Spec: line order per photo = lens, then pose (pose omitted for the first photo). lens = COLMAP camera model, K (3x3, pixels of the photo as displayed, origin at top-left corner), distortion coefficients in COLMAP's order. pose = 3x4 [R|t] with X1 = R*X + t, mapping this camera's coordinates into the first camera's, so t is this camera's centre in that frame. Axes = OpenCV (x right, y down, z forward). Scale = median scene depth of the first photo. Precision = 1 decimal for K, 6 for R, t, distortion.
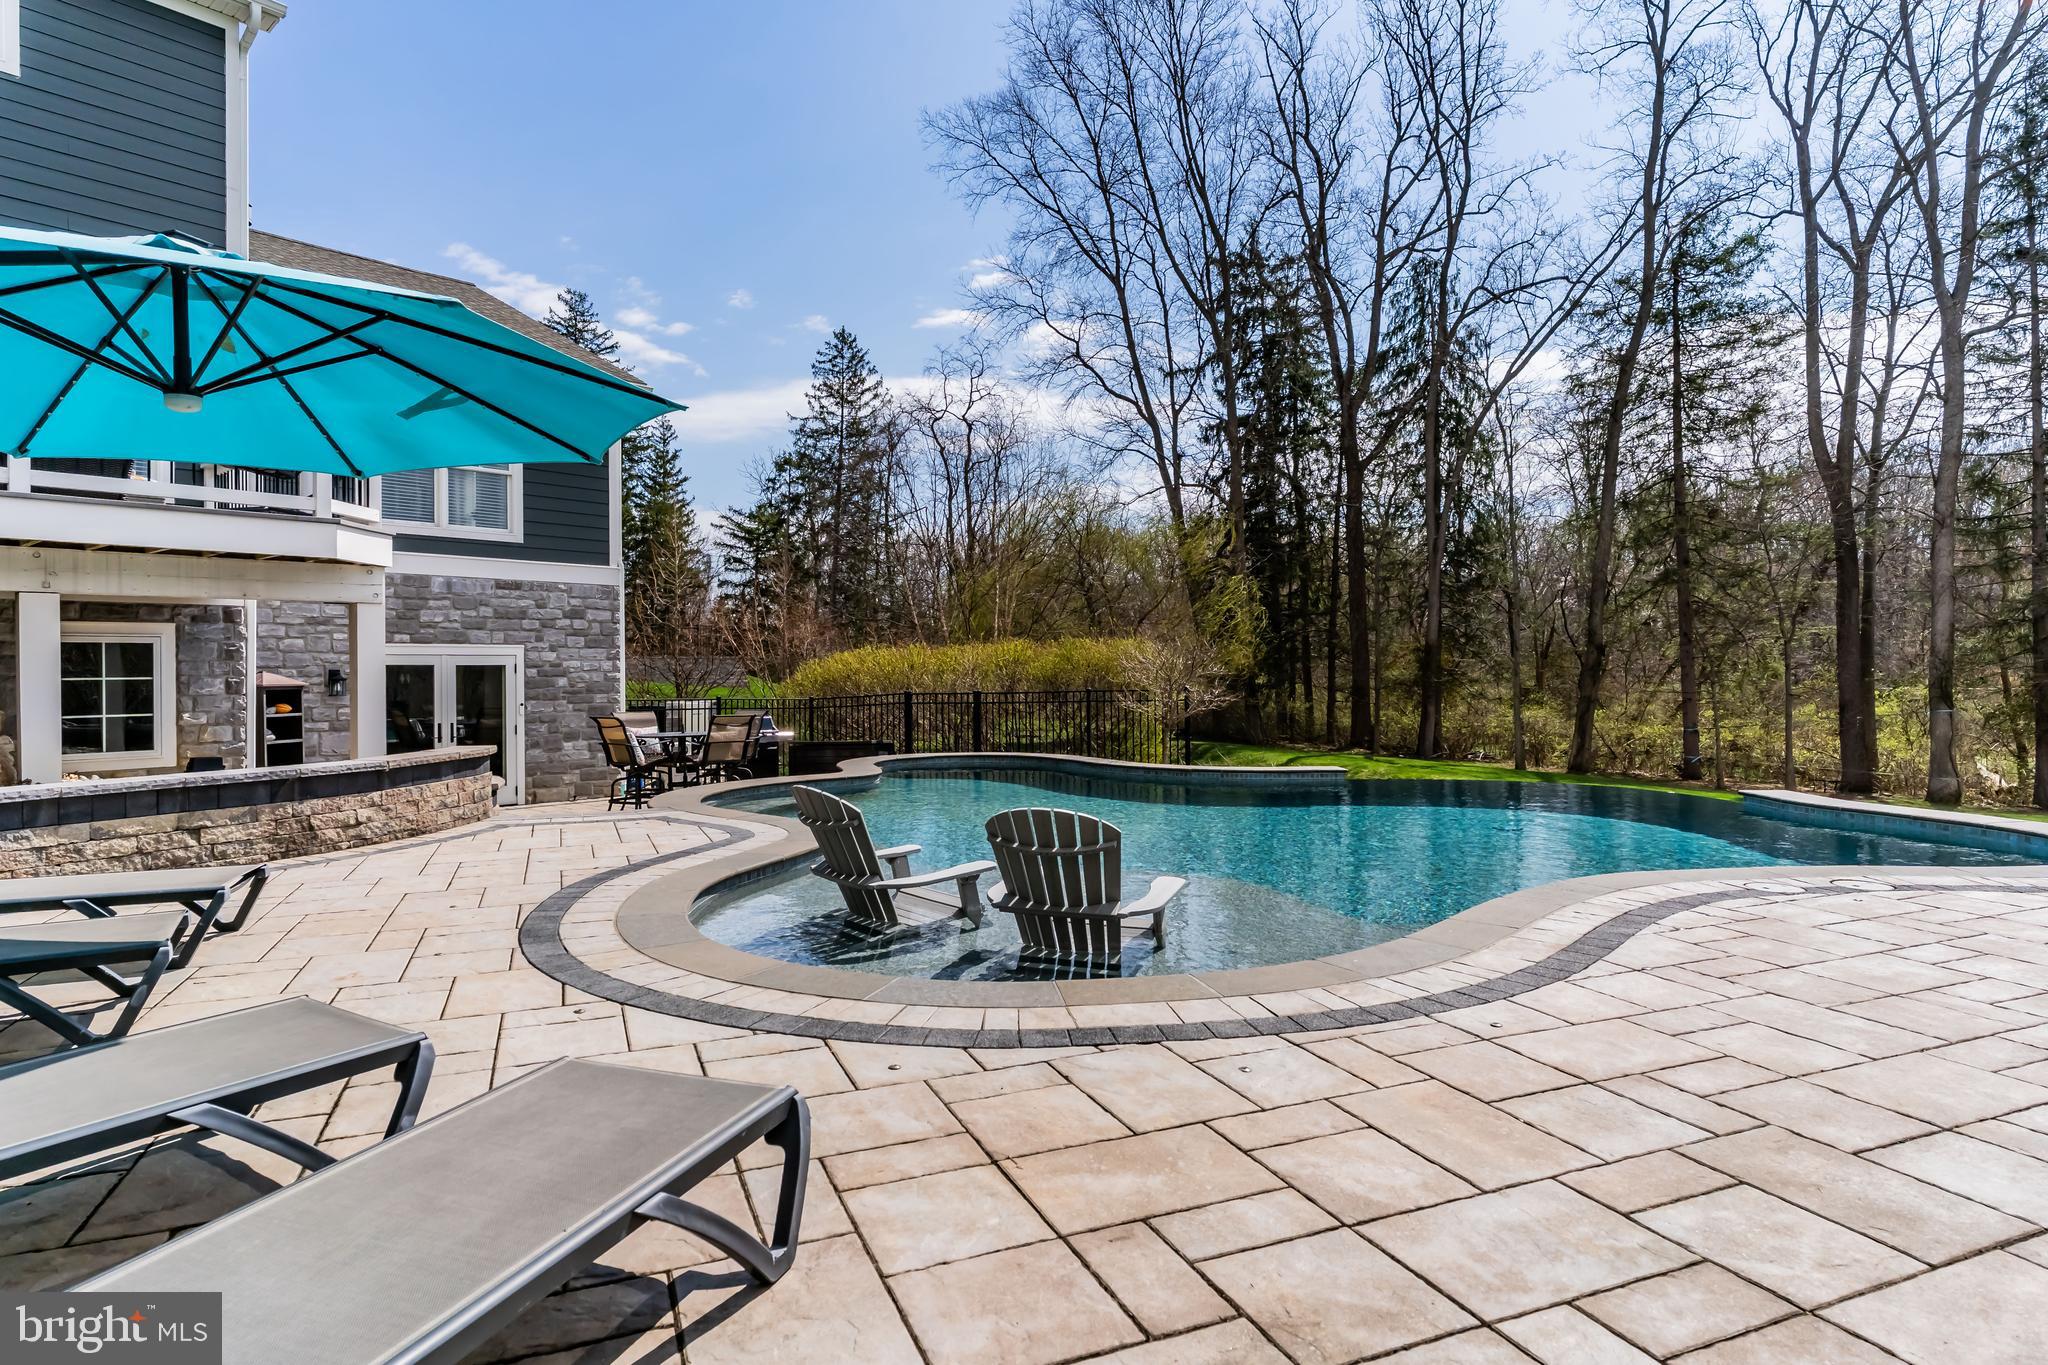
lens RADIAL K [[1075.5, 0, 1024.0], [0, 1075.5, 682.5], [0, 0, 1]] dist [-0.000540, 0.000026]
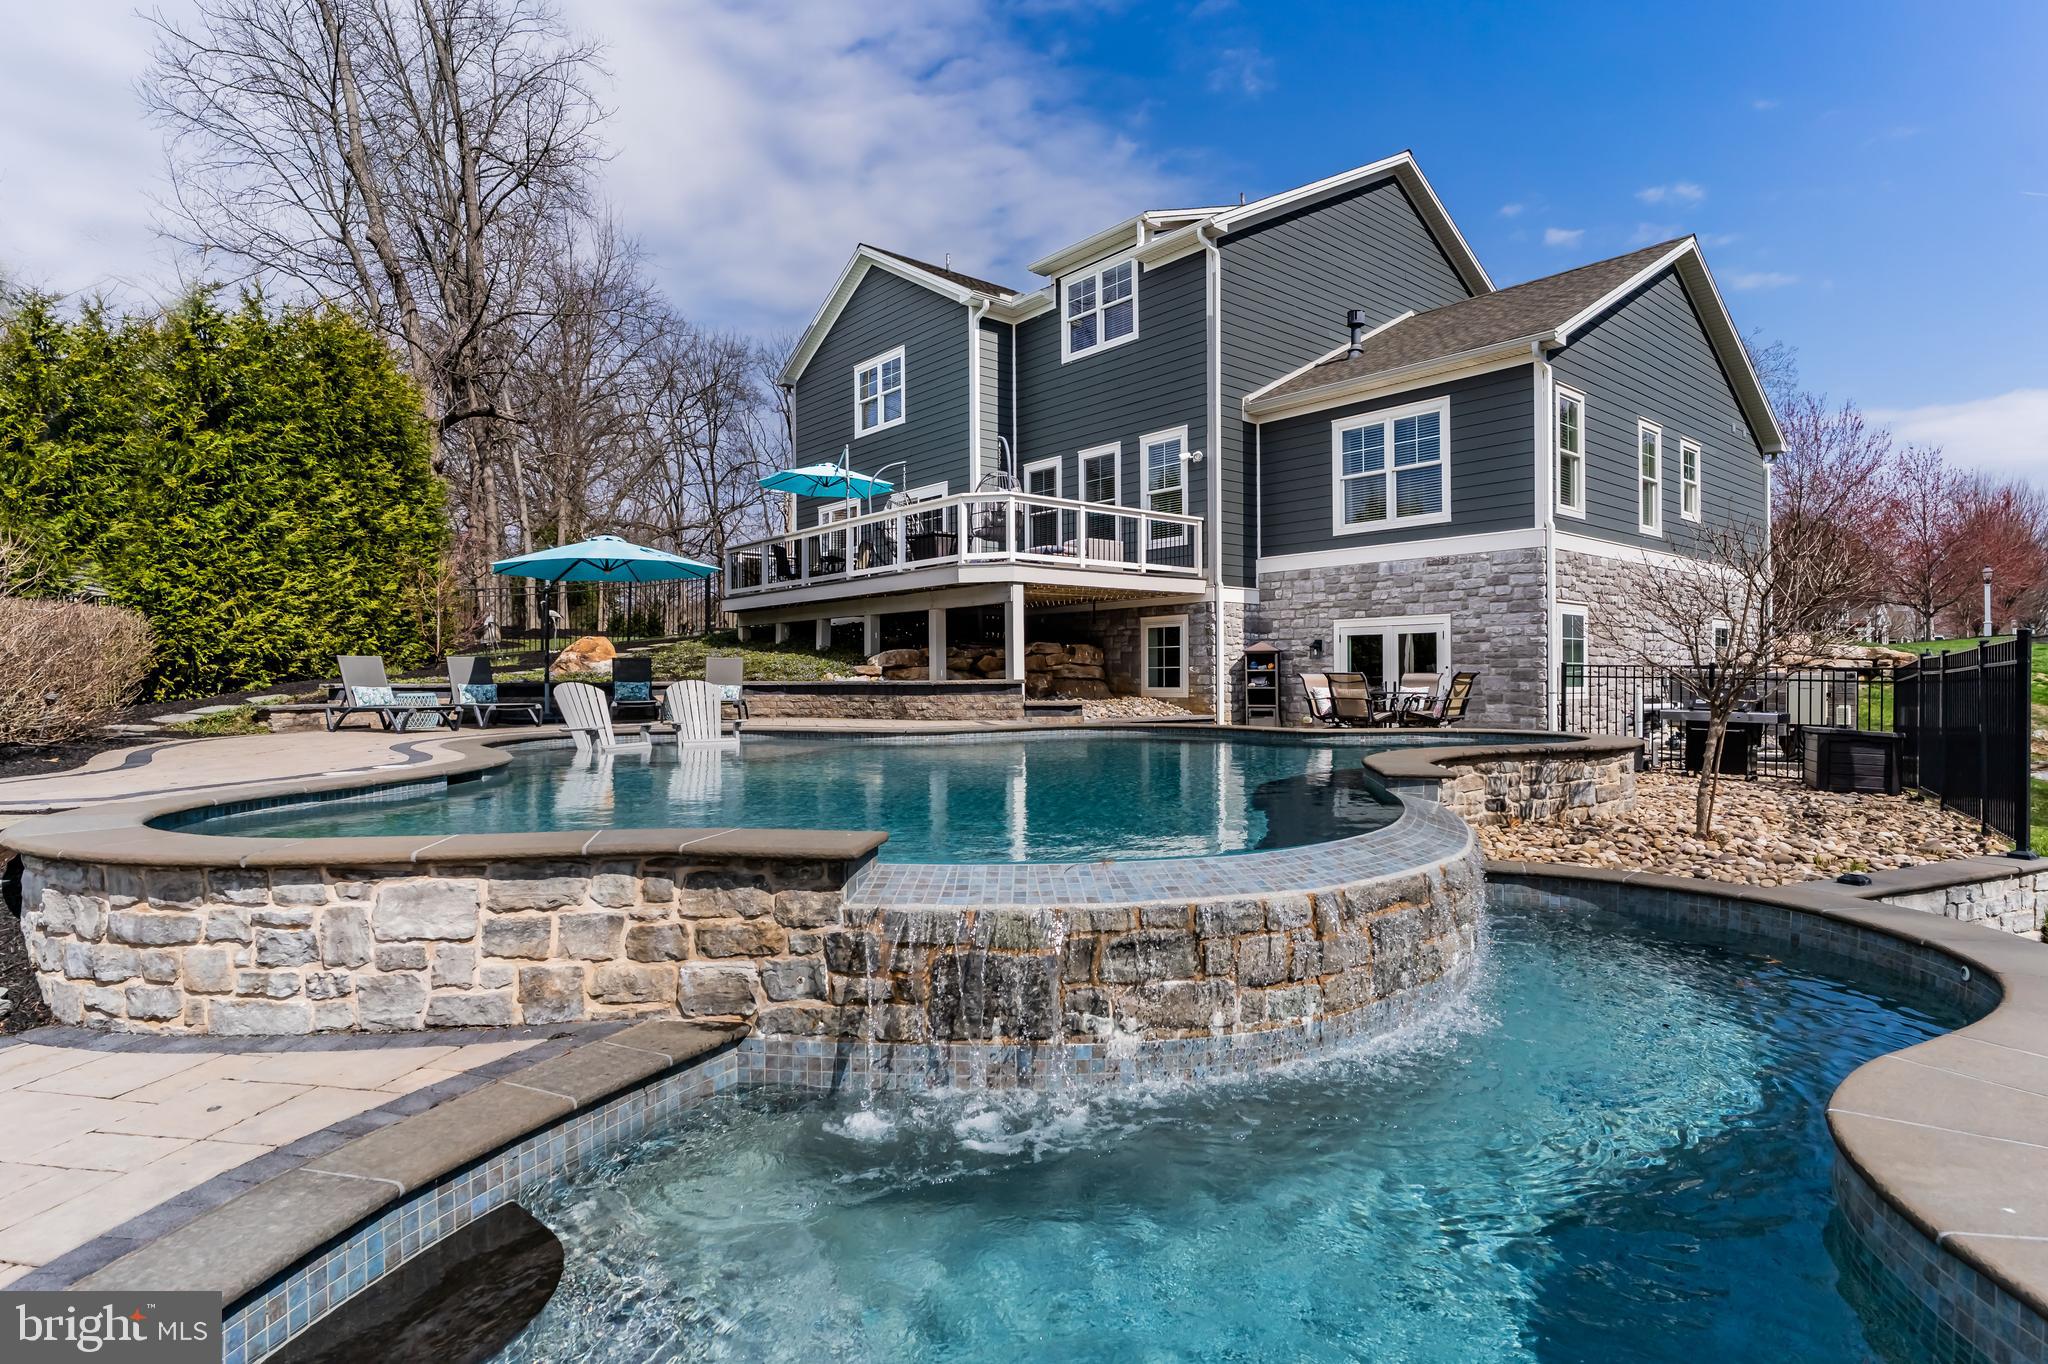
lens RADIAL K [[1075.5, 0, 1024.0], [0, 1075.5, 682.0], [0, 0, 1]] dist [-0.000540, 0.000026]
pose [[-0.148202, 0.013764, -0.988861, 0.673832], [-0.005692, 0.999875, 0.014770, 0.020918], [0.988941, 0.007818, -0.148106, 0.705350]]
